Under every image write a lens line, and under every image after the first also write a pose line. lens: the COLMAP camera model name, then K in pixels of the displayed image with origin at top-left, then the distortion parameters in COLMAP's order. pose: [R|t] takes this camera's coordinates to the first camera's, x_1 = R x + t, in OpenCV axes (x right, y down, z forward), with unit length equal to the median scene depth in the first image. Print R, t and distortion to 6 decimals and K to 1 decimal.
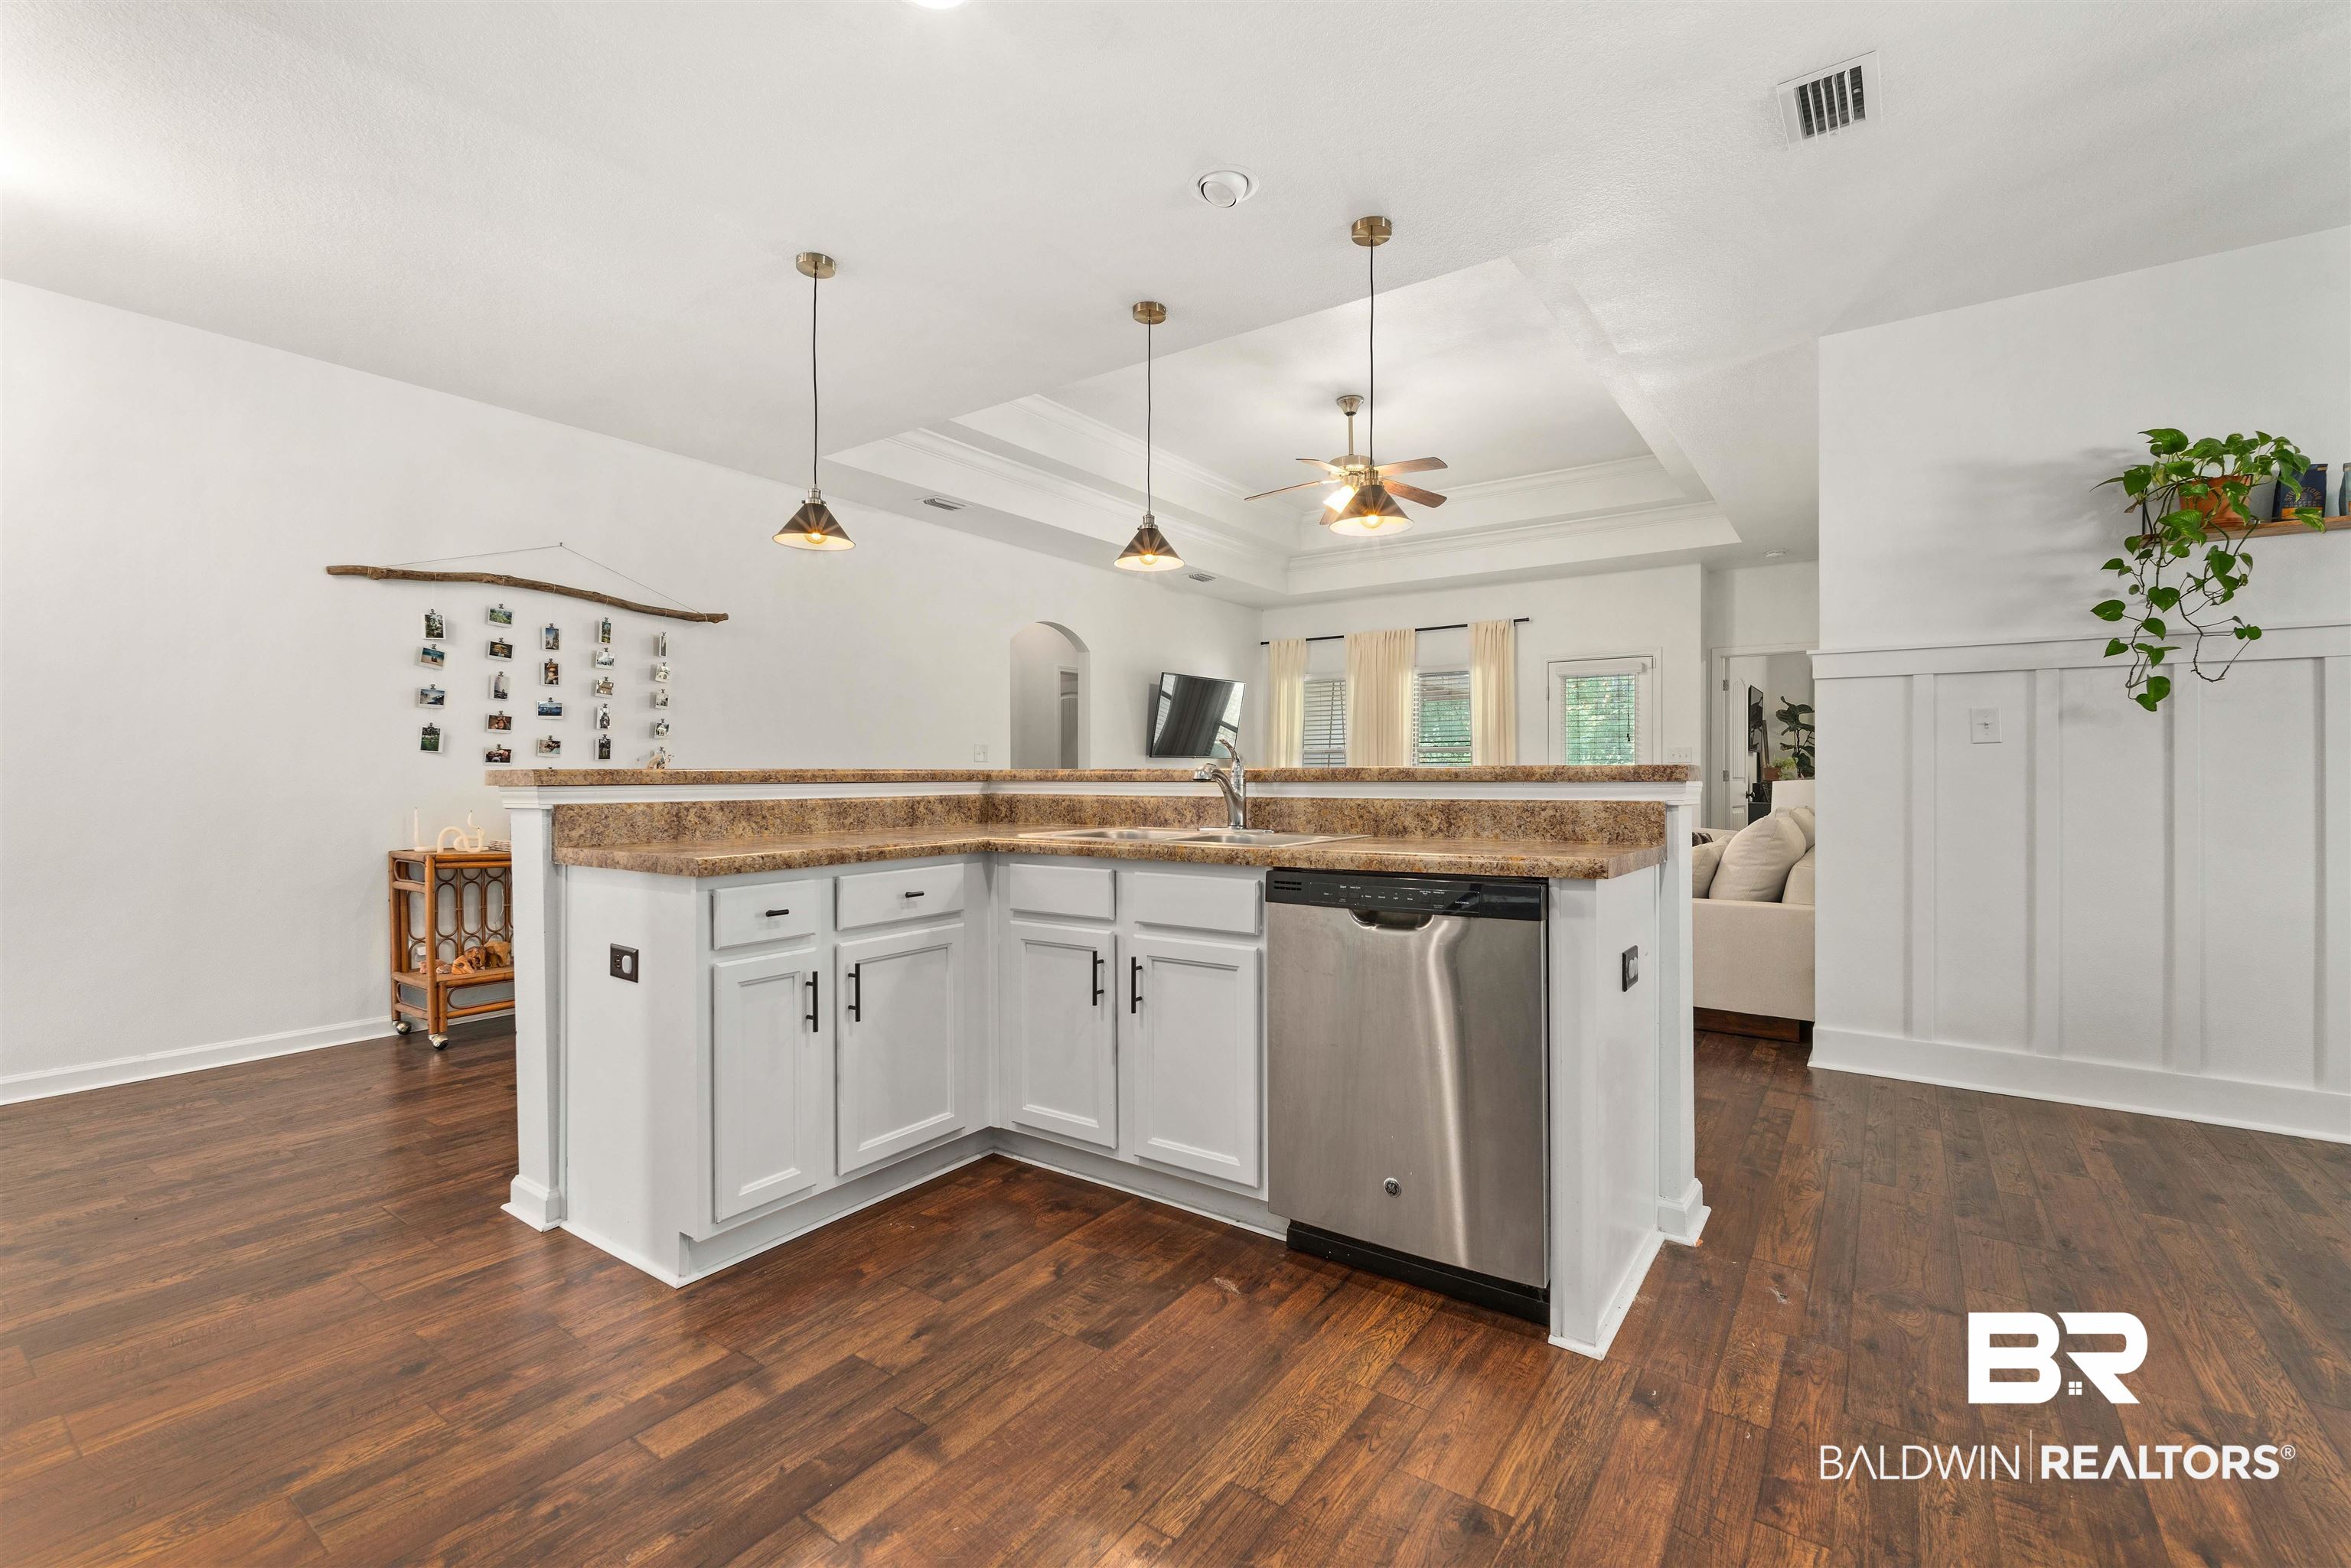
lens RADIAL K [[1017.4, 0, 1177.5], [0, 1017.4, 779.0], [0, 0, 1]] dist [-0.000630, 0.000118]
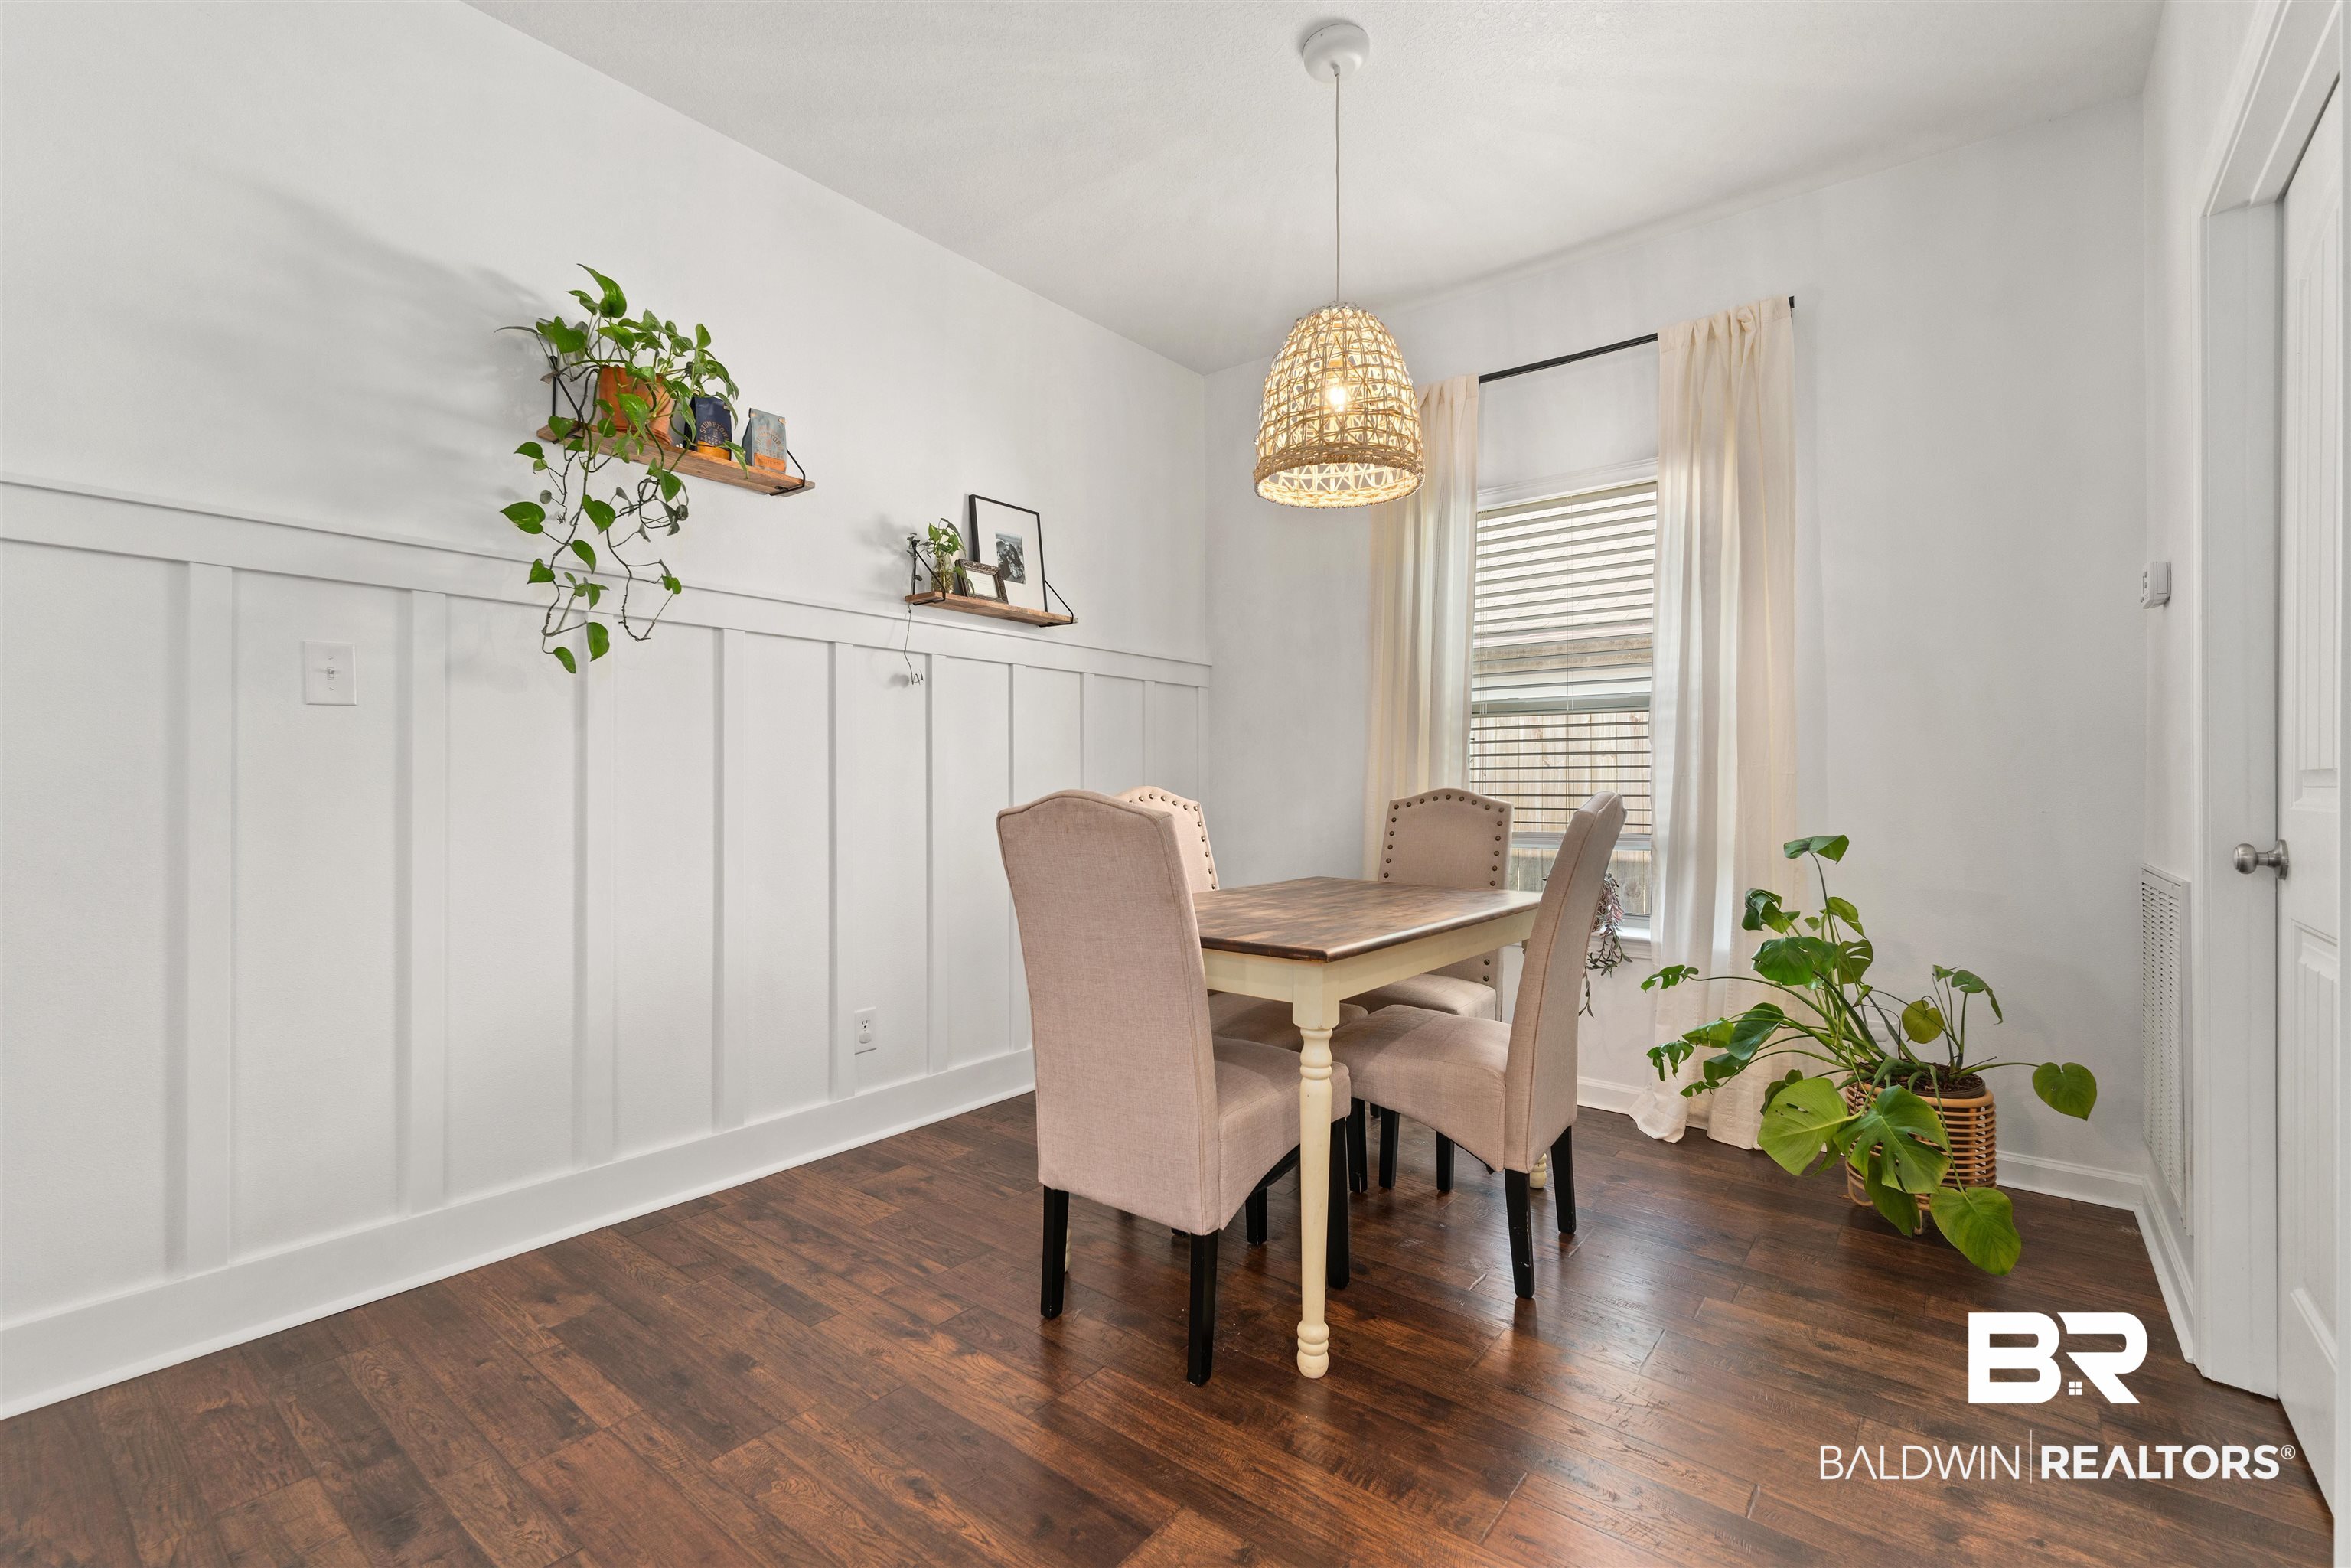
lens RADIAL K [[1017.4, 0, 1177.5], [0, 1017.4, 779.0], [0, 0, 1]] dist [-0.000630, 0.000118]
pose [[0.056199, 0.000963, 0.998419, 0.278780], [0.000773, 0.999999, -0.001008, 0.008360], [-0.998419, 0.000829, 0.056198, 0.549424]]
